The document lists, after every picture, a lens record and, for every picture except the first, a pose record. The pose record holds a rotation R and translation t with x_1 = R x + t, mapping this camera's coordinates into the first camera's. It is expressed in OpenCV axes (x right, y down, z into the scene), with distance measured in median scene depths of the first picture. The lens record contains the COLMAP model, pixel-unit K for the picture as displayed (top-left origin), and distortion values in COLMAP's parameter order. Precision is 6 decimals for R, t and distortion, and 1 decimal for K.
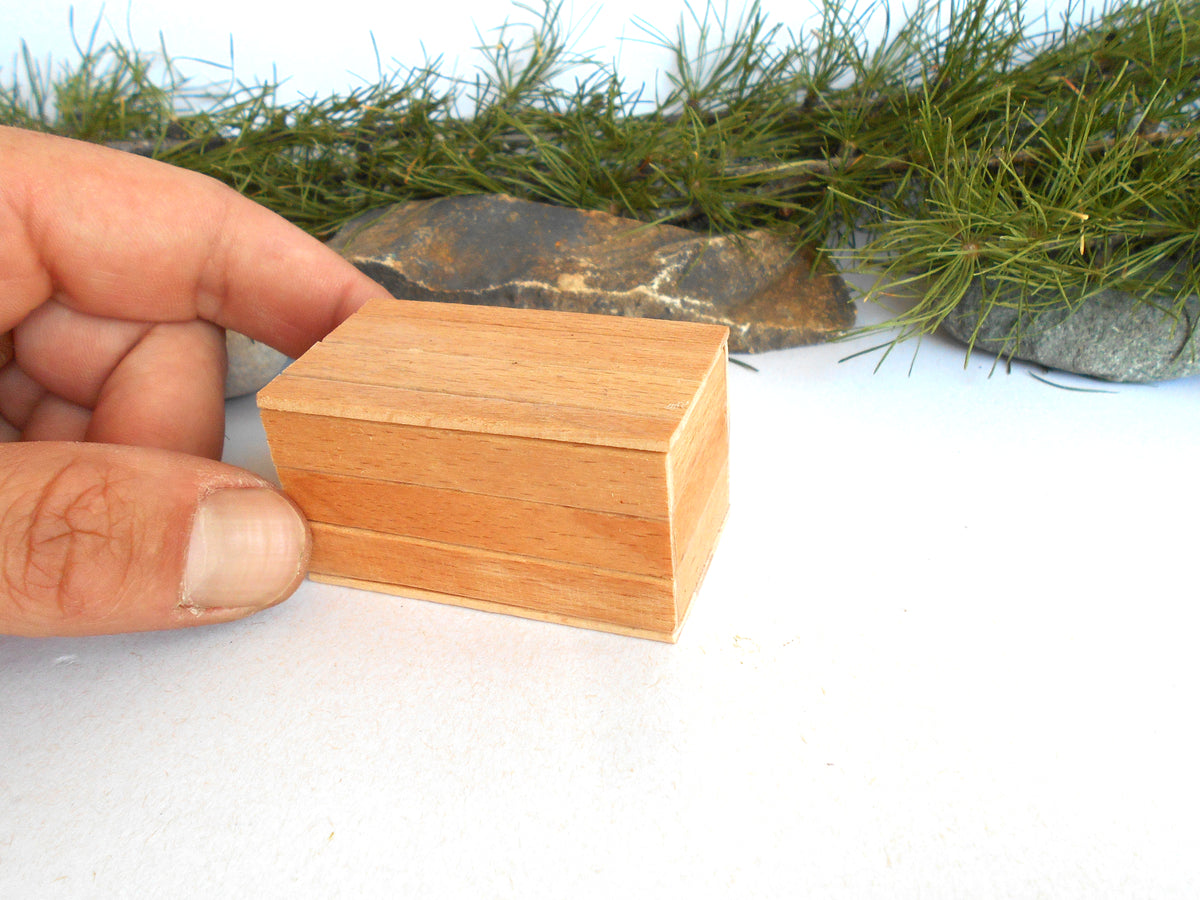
lens RADIAL K [[1057.7, 0, 603.5], [0, 1057.7, 455.4], [0, 0, 1]] dist [-0.011019, 0.014713]
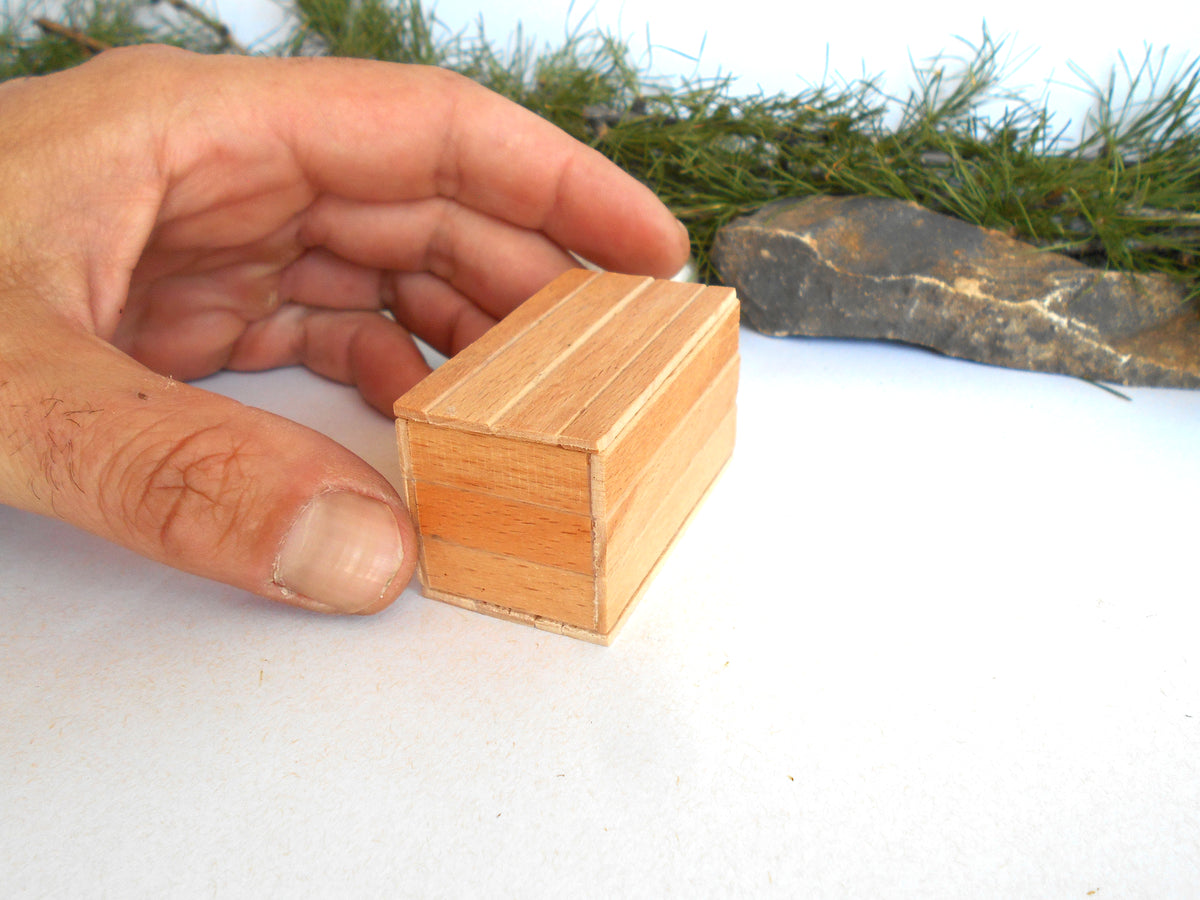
lens RADIAL K [[1057.7, 0, 597.2], [0, 1057.7, 447.6], [0, 0, 1]] dist [-0.011019, 0.014713]
pose [[0.949900, 0.208732, -0.232640, -0.099379], [-0.222030, 0.974507, -0.032221, 0.112724], [0.219984, 0.082260, 0.972029, -0.121786]]
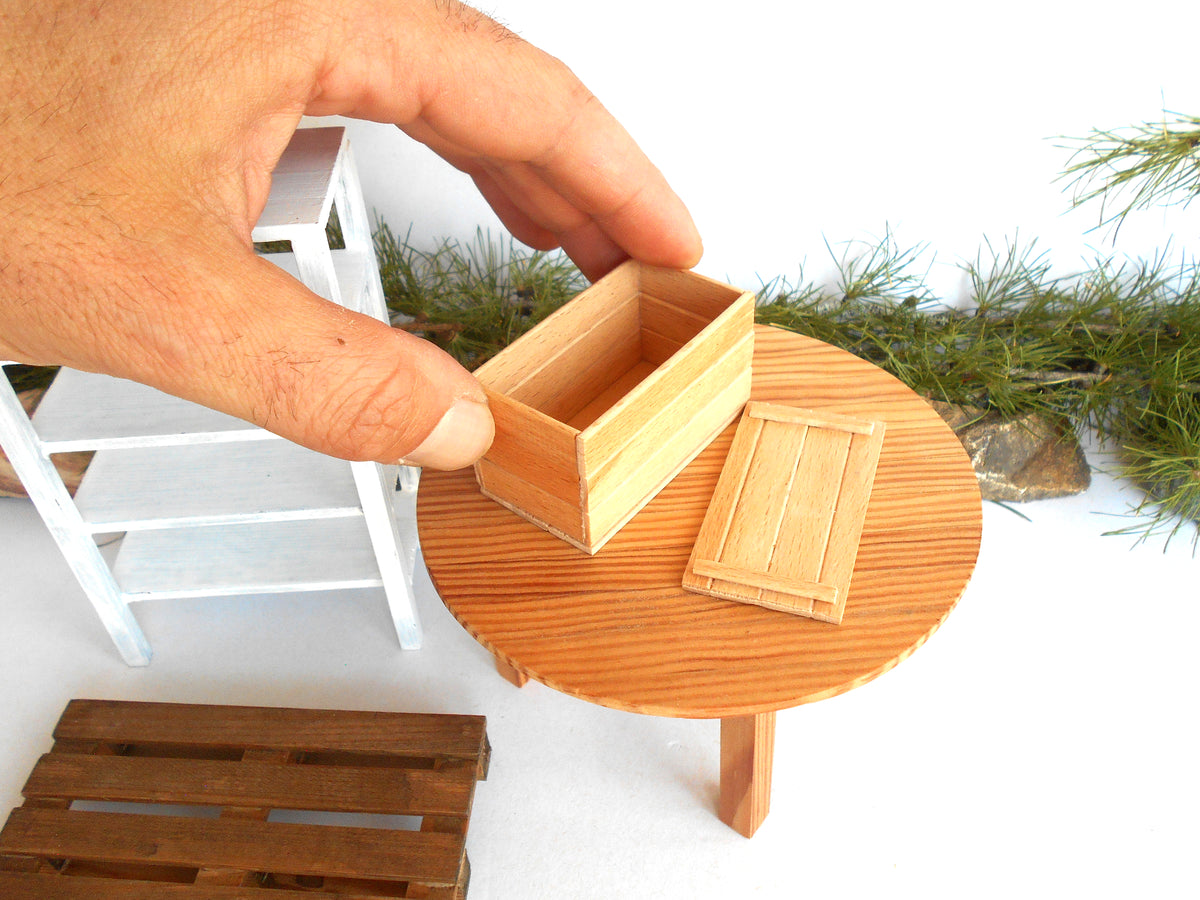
lens RADIAL K [[1057.7, 0, 598.8], [0, 1057.7, 437.6], [0, 0, 1]] dist [-0.011019, 0.014713]
pose [[0.998575, 0.026377, 0.046385, -0.521174], [-0.033154, 0.987823, 0.152005, -0.391720], [-0.041811, -0.153327, 0.987291, -0.418222]]
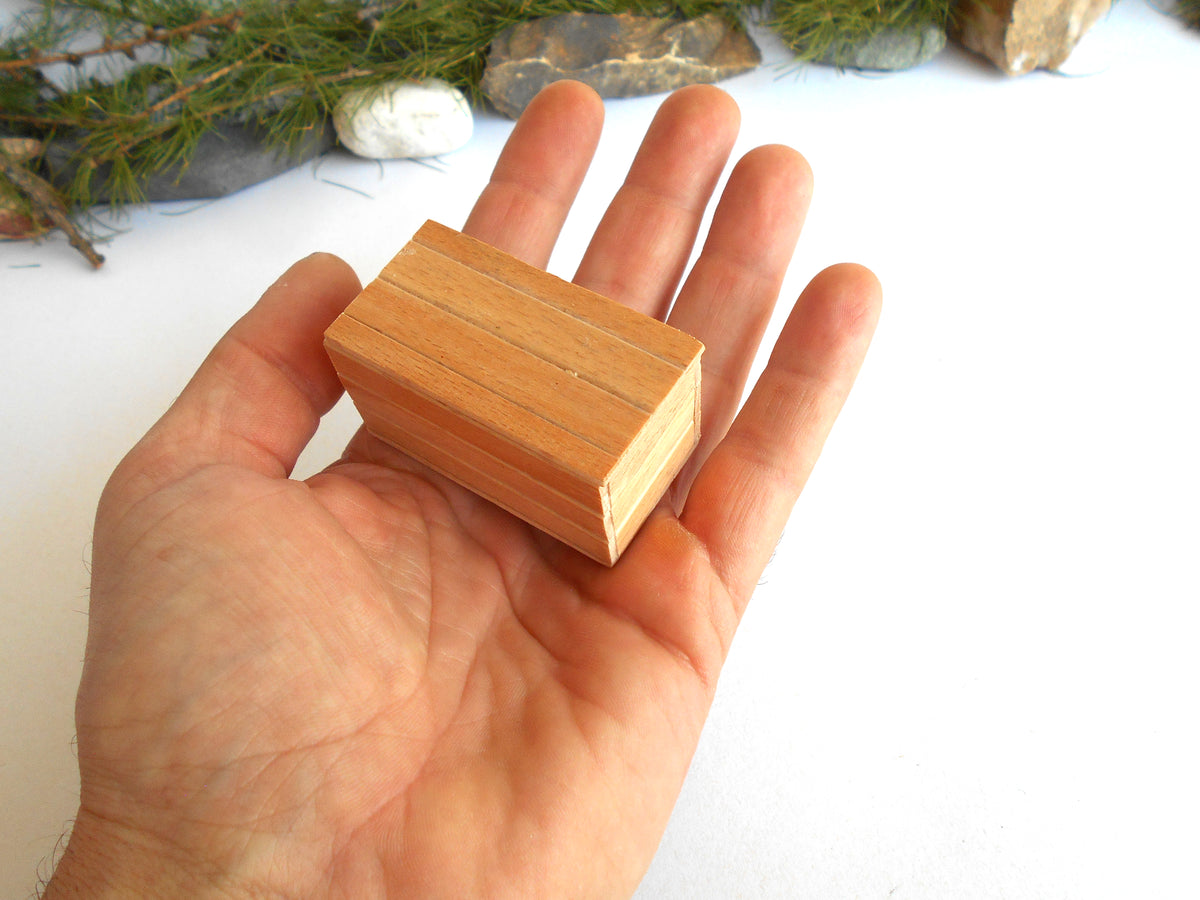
lens RADIAL K [[1057.7, 0, 600.7], [0, 1057.7, 438.9], [0, 0, 1]] dist [-0.011019, 0.014713]
pose [[0.941773, -0.229320, 0.245916, -0.674582], [0.171599, 0.956729, 0.234998, 0.033786], [-0.289165, -0.179116, 0.940373, -0.849351]]
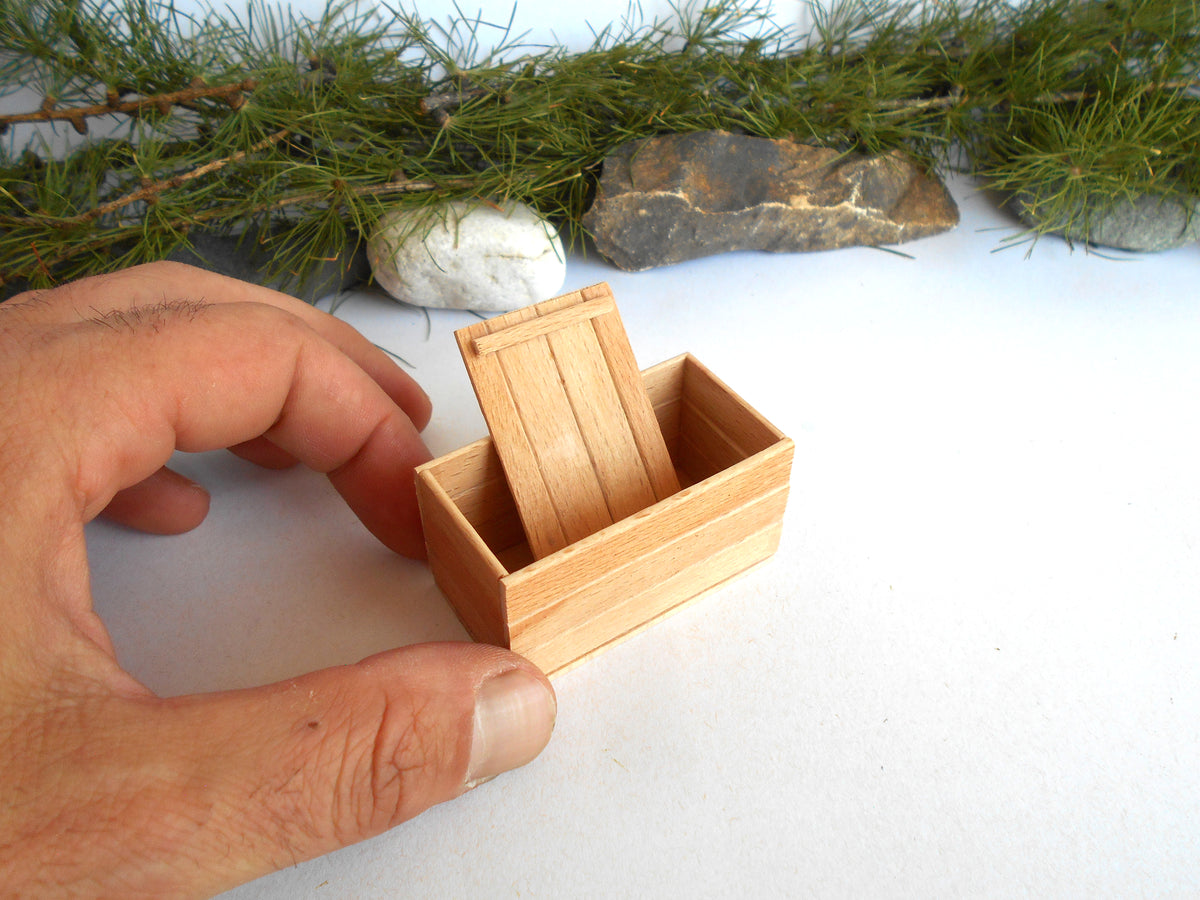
lens RADIAL K [[1057.7, 0, 601.7], [0, 1057.7, 444.4], [0, 0, 1]] dist [-0.011019, 0.014713]
pose [[0.950540, -0.119282, 0.286785, -0.658774], [0.074181, 0.983782, 0.163310, -0.093812], [-0.301614, -0.133958, 0.943973, -0.223229]]
